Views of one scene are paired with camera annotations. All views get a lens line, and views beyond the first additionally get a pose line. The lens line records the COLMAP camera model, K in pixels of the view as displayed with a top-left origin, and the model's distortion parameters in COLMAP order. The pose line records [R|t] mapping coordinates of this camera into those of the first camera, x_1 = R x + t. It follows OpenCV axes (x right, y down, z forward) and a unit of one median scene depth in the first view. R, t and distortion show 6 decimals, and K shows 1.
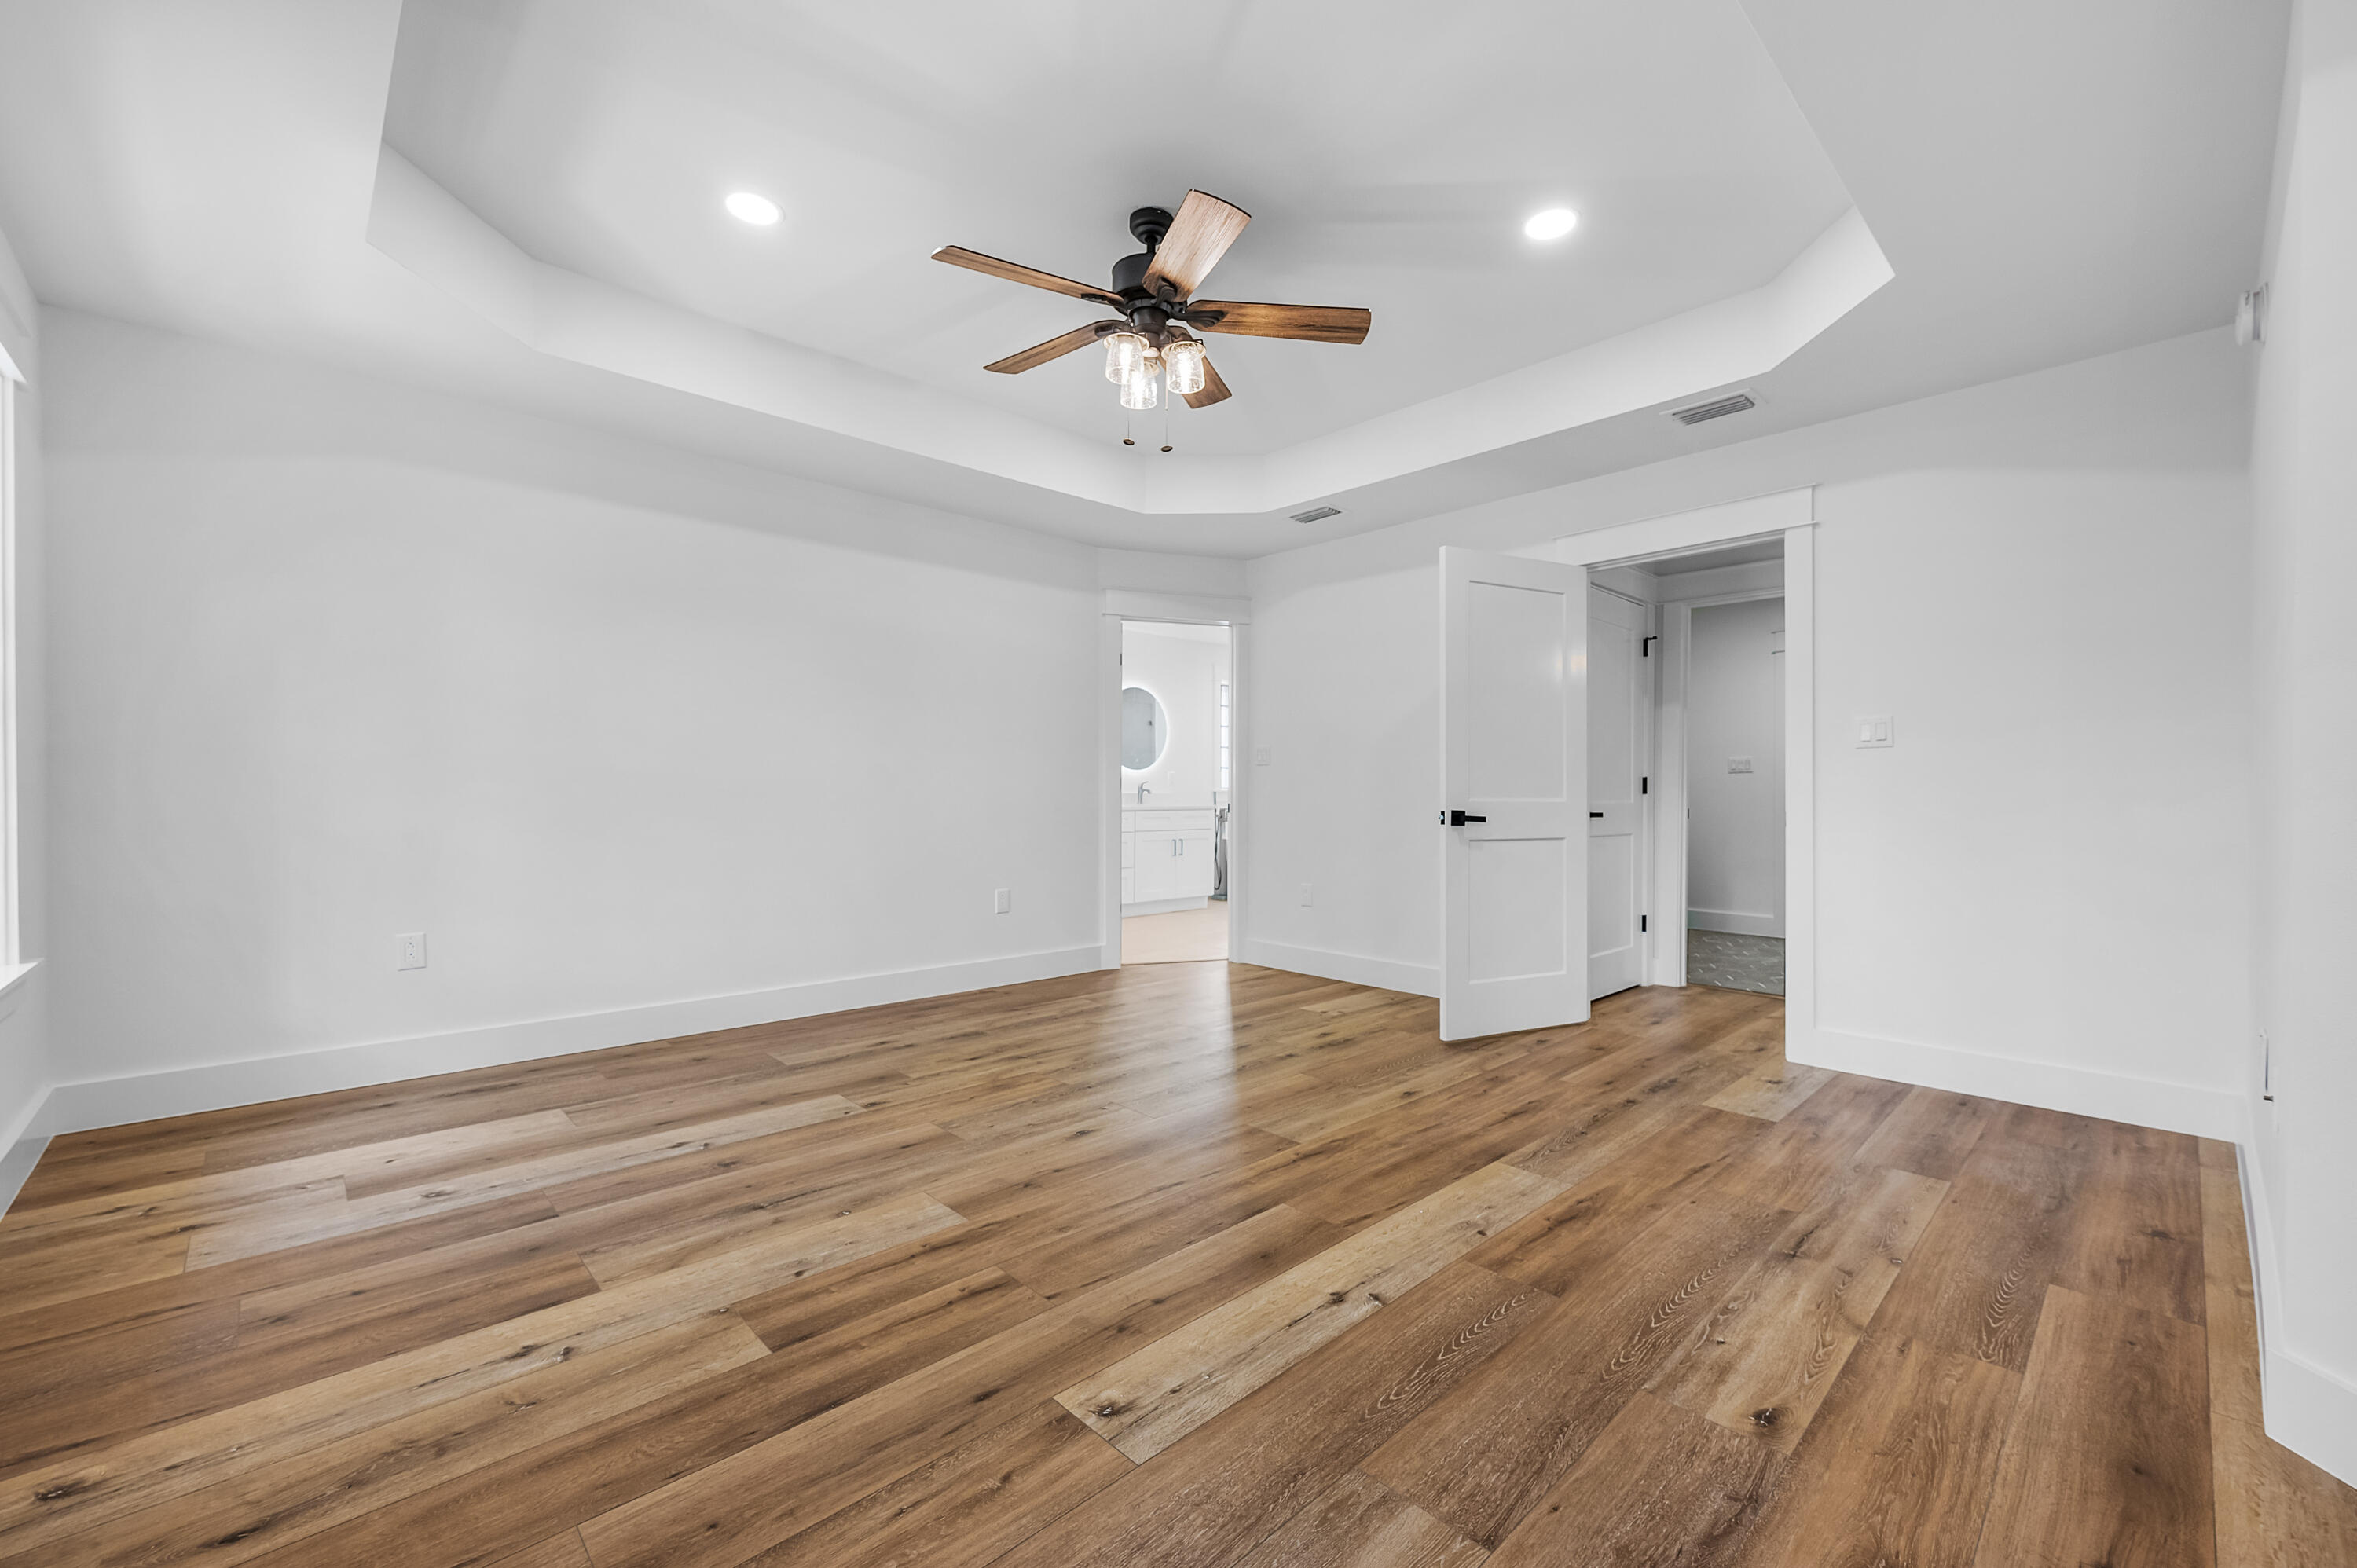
lens RADIAL K [[945.8, 0, 1175.2], [0, 945.8, 788.3], [0, 0, 1]] dist [0.000342, 0.000197]
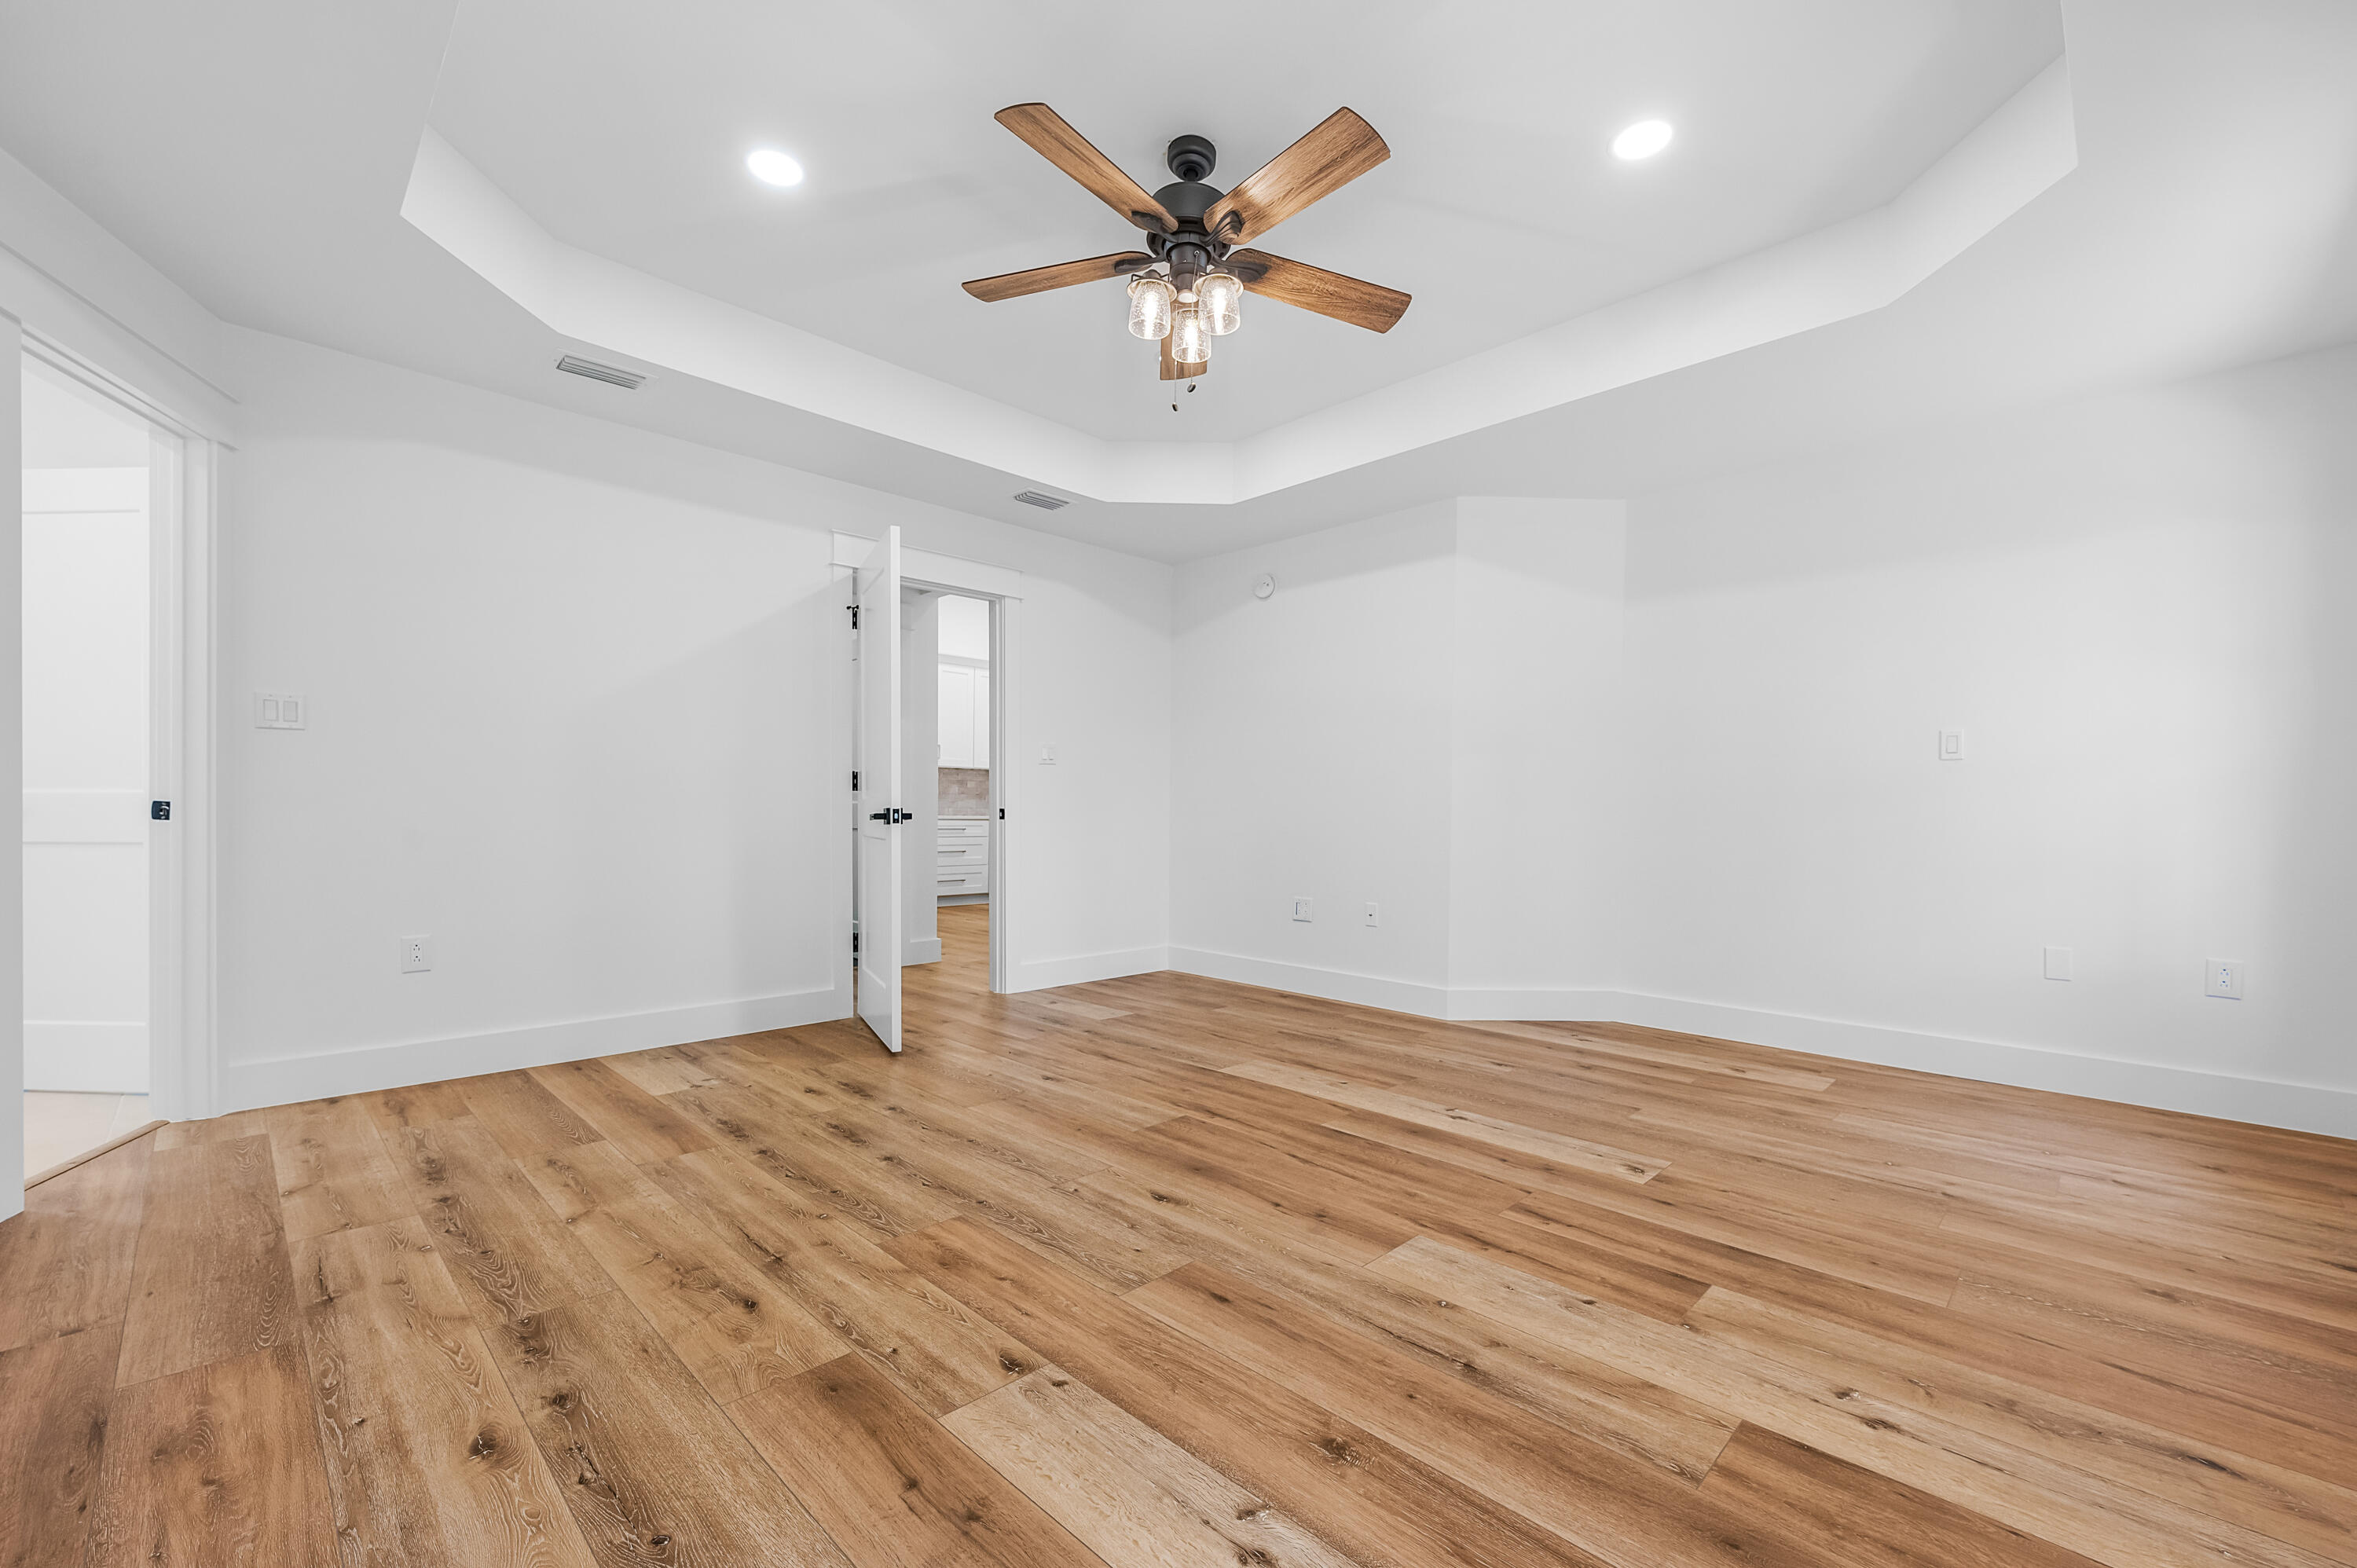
lens RADIAL K [[945.8, 0, 1219.3], [0, 945.8, 809.0], [0, 0, 1]] dist [0.000342, 0.000197]
pose [[-0.038933, -0.002559, 0.999239, -1.107821], [-0.014178, 0.999897, 0.002009, 0.031310], [-0.999141, -0.014089, -0.038965, 1.193006]]
